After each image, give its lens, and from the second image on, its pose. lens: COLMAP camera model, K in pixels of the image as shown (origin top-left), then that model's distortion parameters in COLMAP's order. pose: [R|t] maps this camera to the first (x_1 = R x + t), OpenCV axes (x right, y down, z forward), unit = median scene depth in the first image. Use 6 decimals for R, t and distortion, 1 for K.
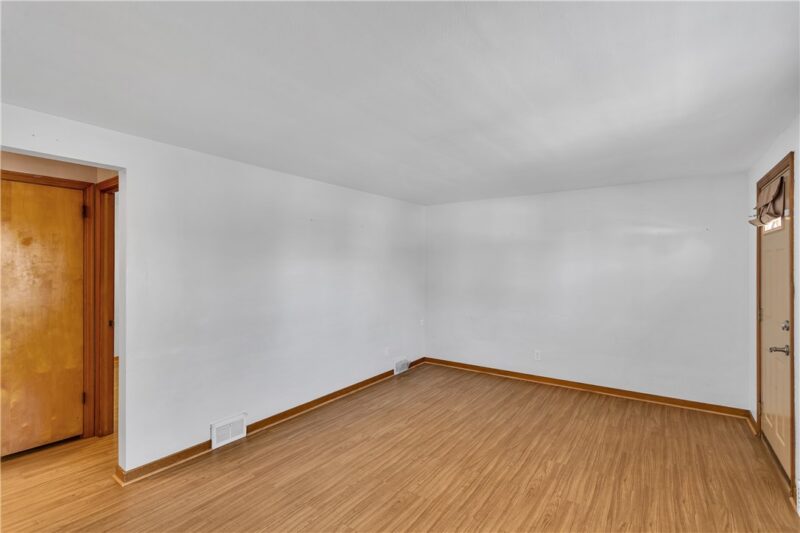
lens RADIAL K [[375.6, 0, 394.8], [0, 375.6, 265.2], [0, 0, 1]] dist [0.002939, 0.000332]
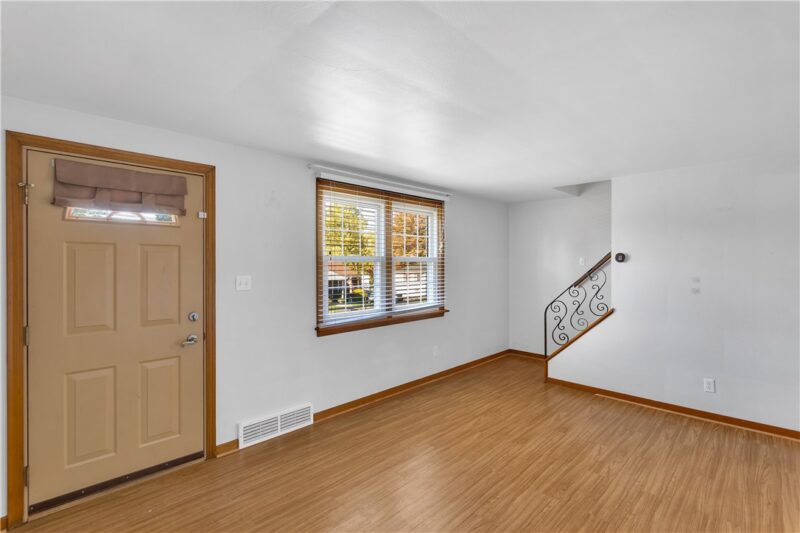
lens RADIAL K [[375.6, 0, 394.8], [0, 375.6, 265.2], [0, 0, 1]] dist [0.002939, 0.000332]
pose [[-0.986050, 0.001870, 0.166439, 0.214316], [0.002326, 0.999994, 0.002542, 0.007247], [-0.166433, 0.002893, -0.986048, 1.521504]]
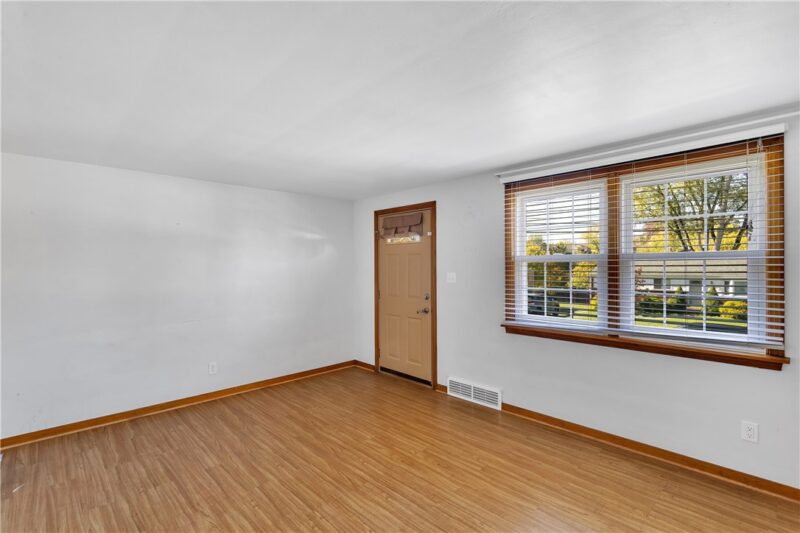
lens RADIAL K [[375.6, 0, 394.8], [0, 375.6, 265.2], [0, 0, 1]] dist [0.002939, 0.000332]
pose [[0.188894, -0.001699, 0.981996, -0.569702], [0.004269, 0.999990, 0.000909, 0.006293], [-0.981988, 0.004021, 0.188900, 0.623609]]
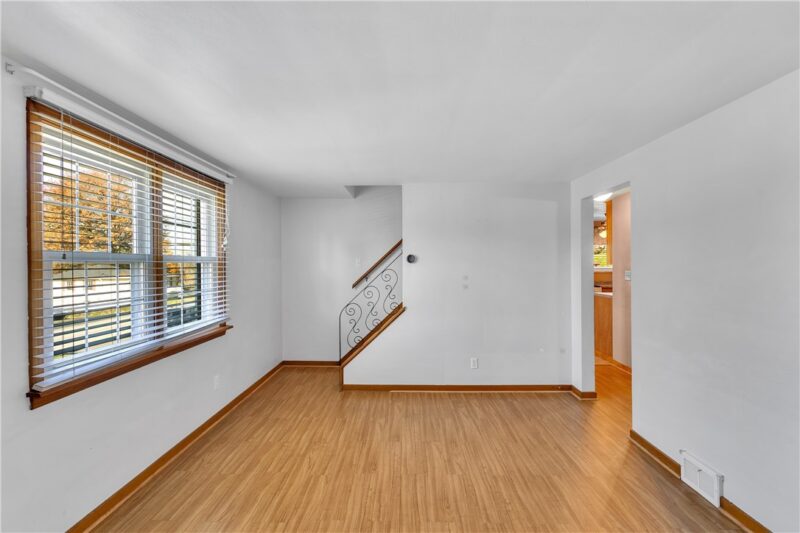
lens RADIAL K [[375.6, 0, 394.8], [0, 375.6, 265.2], [0, 0, 1]] dist [0.002939, 0.000332]
pose [[-0.829030, 0.007062, -0.559159, 0.475758], [0.007550, 0.999970, 0.001435, 0.007137], [0.559152, -0.003032, -0.829059, 1.251474]]
